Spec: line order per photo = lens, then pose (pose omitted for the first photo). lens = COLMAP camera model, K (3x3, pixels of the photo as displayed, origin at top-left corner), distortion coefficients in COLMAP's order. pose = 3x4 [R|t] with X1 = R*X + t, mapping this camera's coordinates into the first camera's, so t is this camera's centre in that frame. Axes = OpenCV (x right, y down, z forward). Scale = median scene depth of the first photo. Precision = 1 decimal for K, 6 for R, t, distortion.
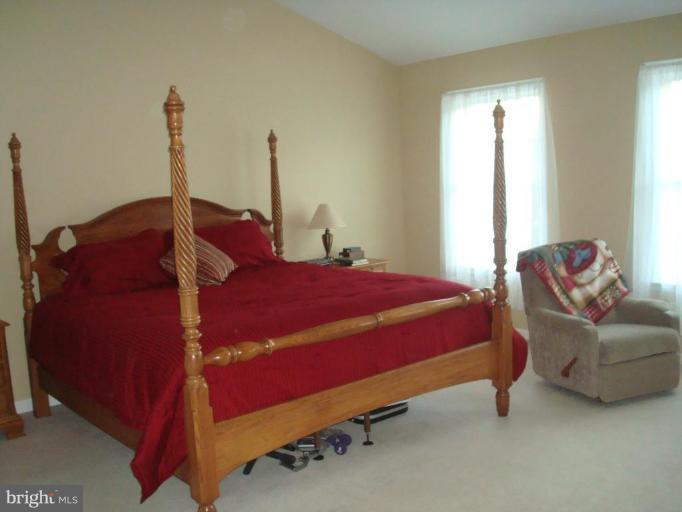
lens RADIAL K [[722.2, 0, 331.1], [0, 722.2, 255.3], [0, 0, 1]] dist [-0.053419, -0.151799]
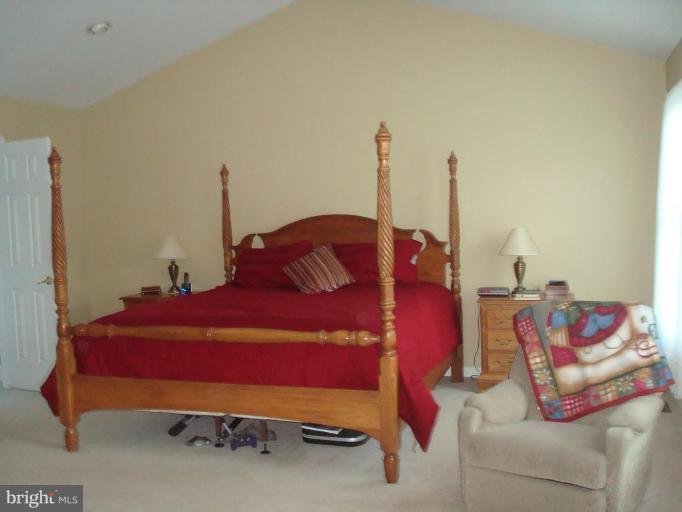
lens RADIAL K [[722.2, 0, 331.1], [0, 722.2, 255.3], [0, 0, 1]] dist [-0.053419, -0.151799]
pose [[0.530862, 0.090299, -0.842634, 0.803356], [-0.091375, 0.994609, 0.049018, -0.077256], [0.842518, 0.050974, 0.536252, 0.397257]]
